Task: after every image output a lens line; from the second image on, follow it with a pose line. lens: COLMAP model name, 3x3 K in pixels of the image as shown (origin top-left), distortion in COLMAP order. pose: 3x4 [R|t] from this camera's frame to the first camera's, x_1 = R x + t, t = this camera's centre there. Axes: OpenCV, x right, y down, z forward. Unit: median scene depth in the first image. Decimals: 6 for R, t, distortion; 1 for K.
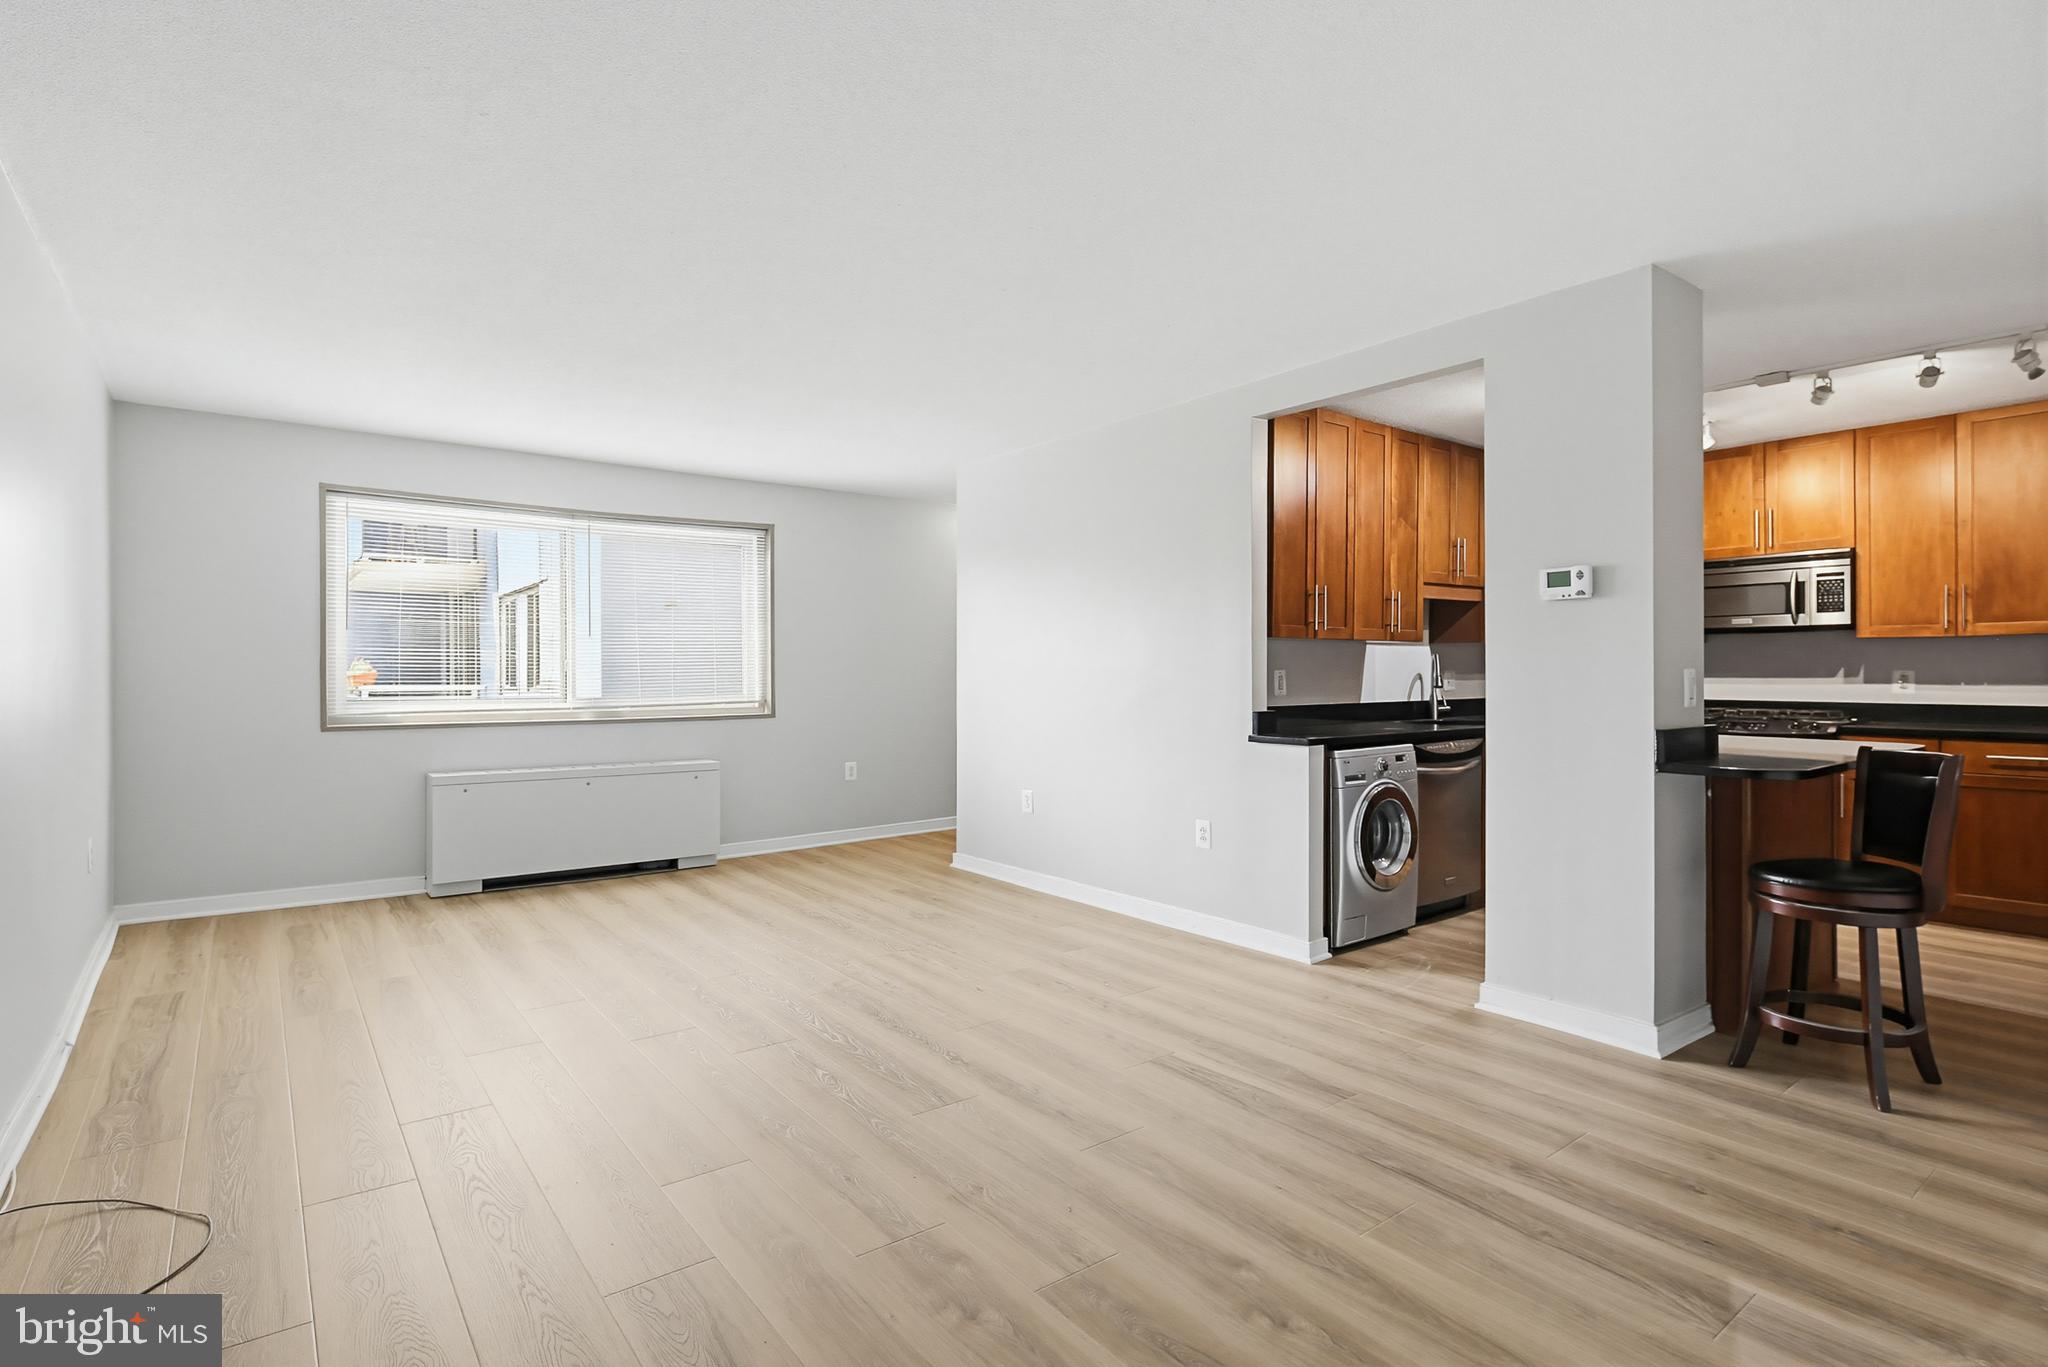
lens RADIAL K [[1006.5, 0, 1012.5], [0, 1006.5, 674.2], [0, 0, 1]] dist [0.002786, -0.000264]
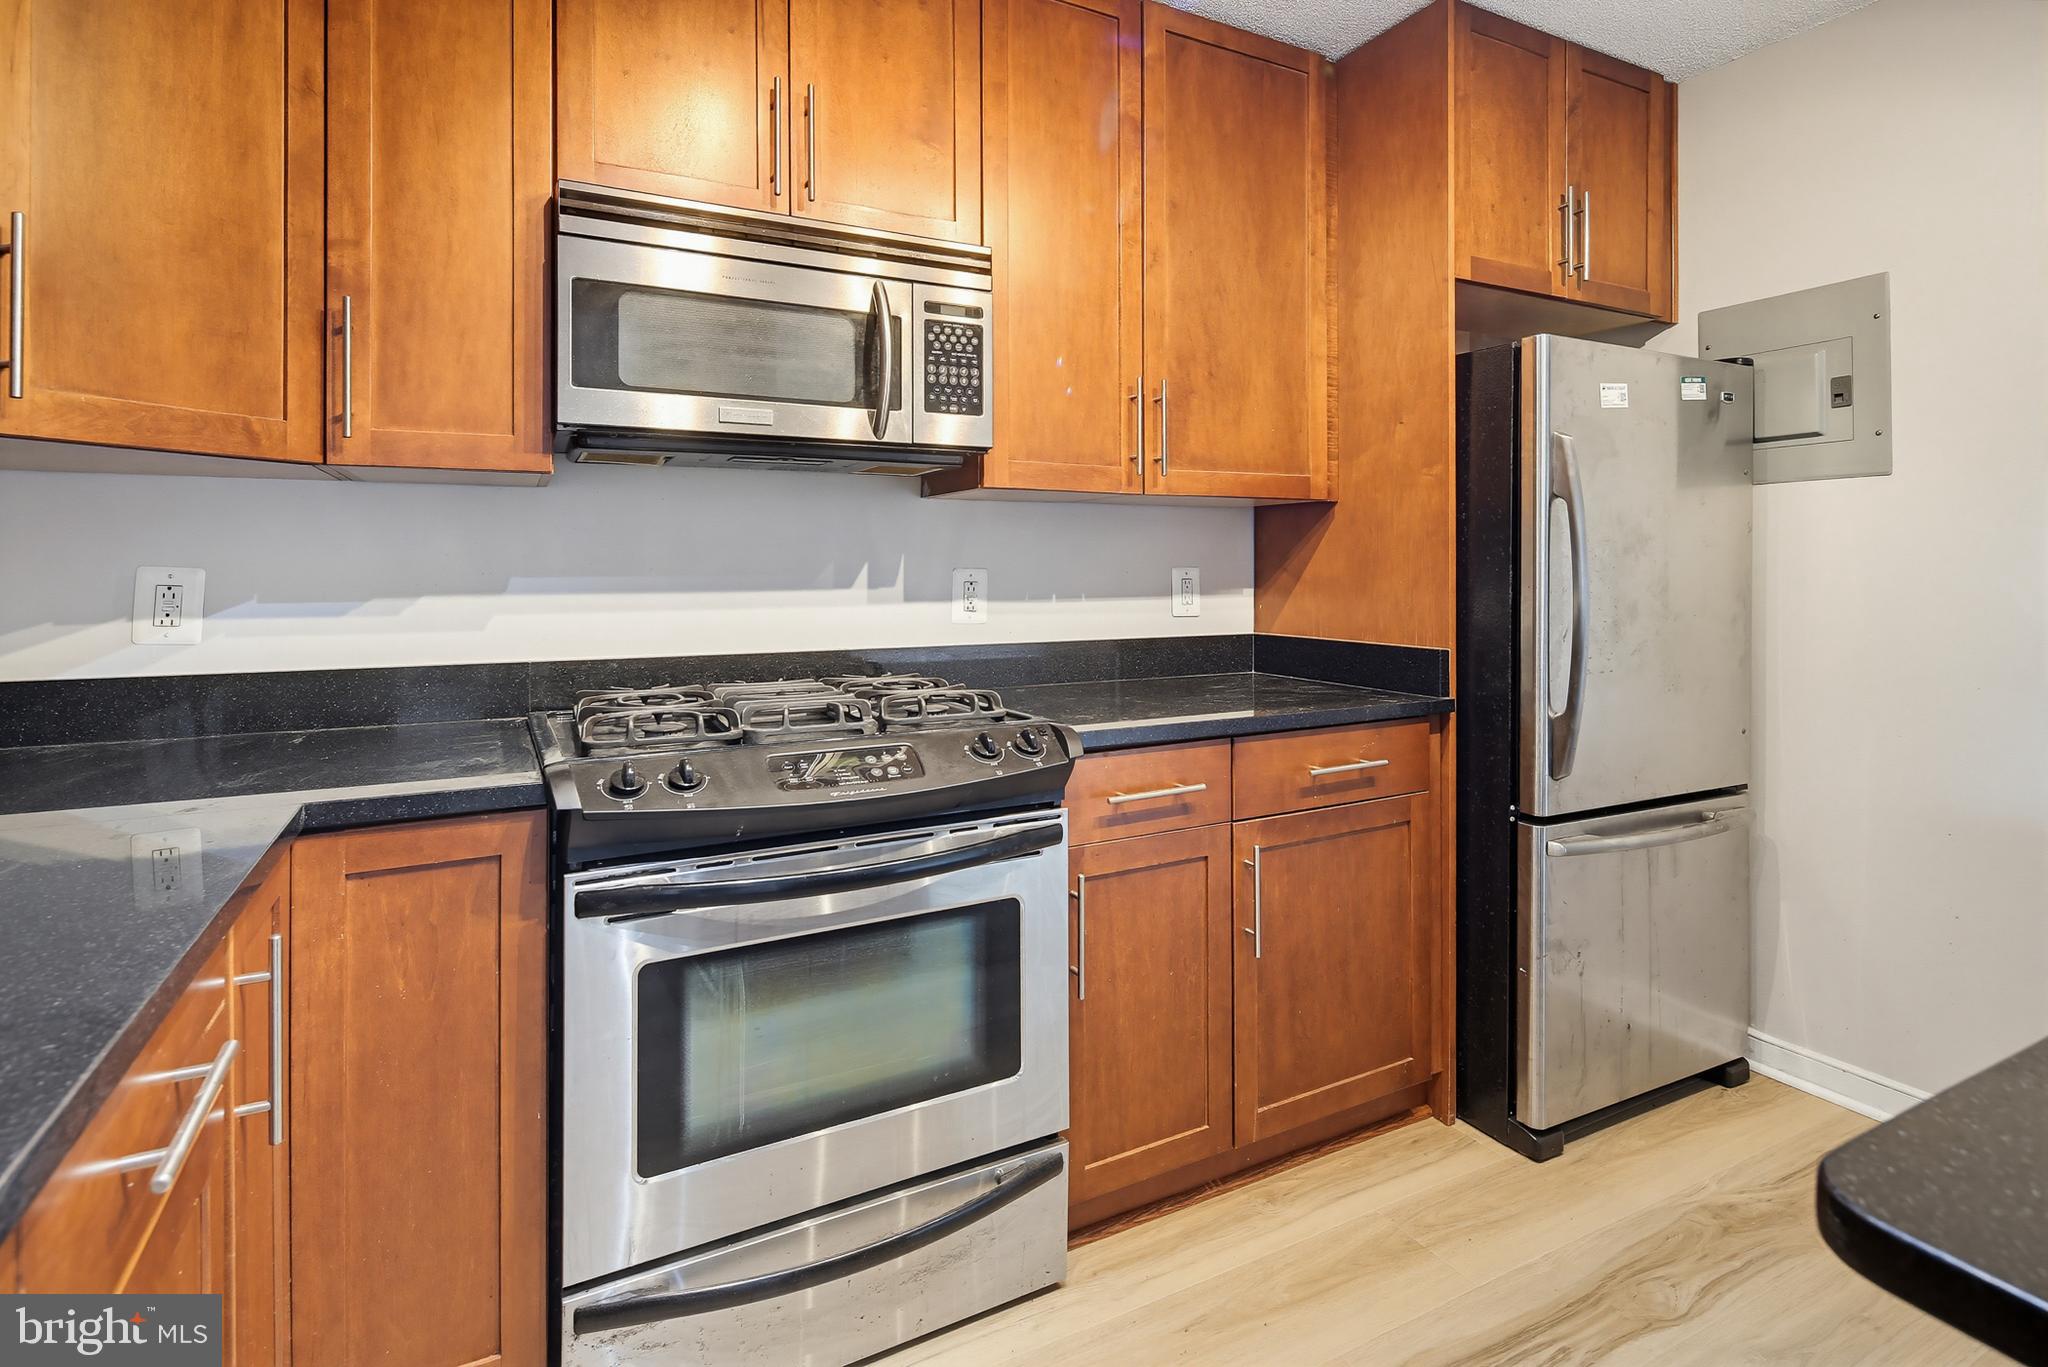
lens RADIAL K [[997.5, 0, 1020.7], [0, 997.5, 559.9], [0, 0, 1]] dist [0.001318, -0.000262]
pose [[0.173421, 0.008192, 0.984814, 0.458276], [0.003118, 0.999956, -0.008867, -0.004659], [-0.984843, 0.004608, 0.173387, 0.911742]]
